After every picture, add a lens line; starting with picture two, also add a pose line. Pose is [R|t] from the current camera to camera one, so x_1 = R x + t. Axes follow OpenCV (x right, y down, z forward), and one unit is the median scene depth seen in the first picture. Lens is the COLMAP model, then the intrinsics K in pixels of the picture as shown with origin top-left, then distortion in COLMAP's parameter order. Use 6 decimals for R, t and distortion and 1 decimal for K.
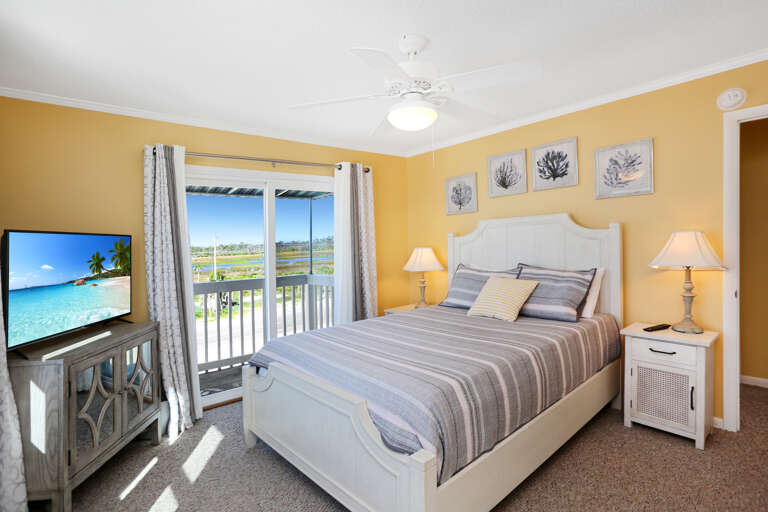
lens RADIAL K [[377.8, 0, 373.7], [0, 377.8, 237.1], [0, 0, 1]] dist [-0.078775, 0.027408]
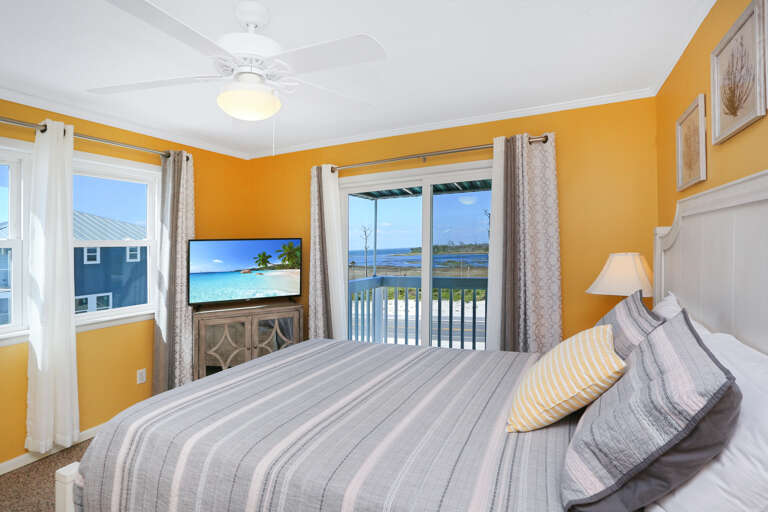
lens RADIAL K [[377.8, 0, 373.7], [0, 377.8, 237.1], [0, 0, 1]] dist [-0.078775, 0.027408]
pose [[0.440013, 0.001780, -0.897989, 0.741298], [0.027288, 0.999510, 0.015353, -0.027406], [0.897577, -0.031260, 0.439749, 0.668492]]
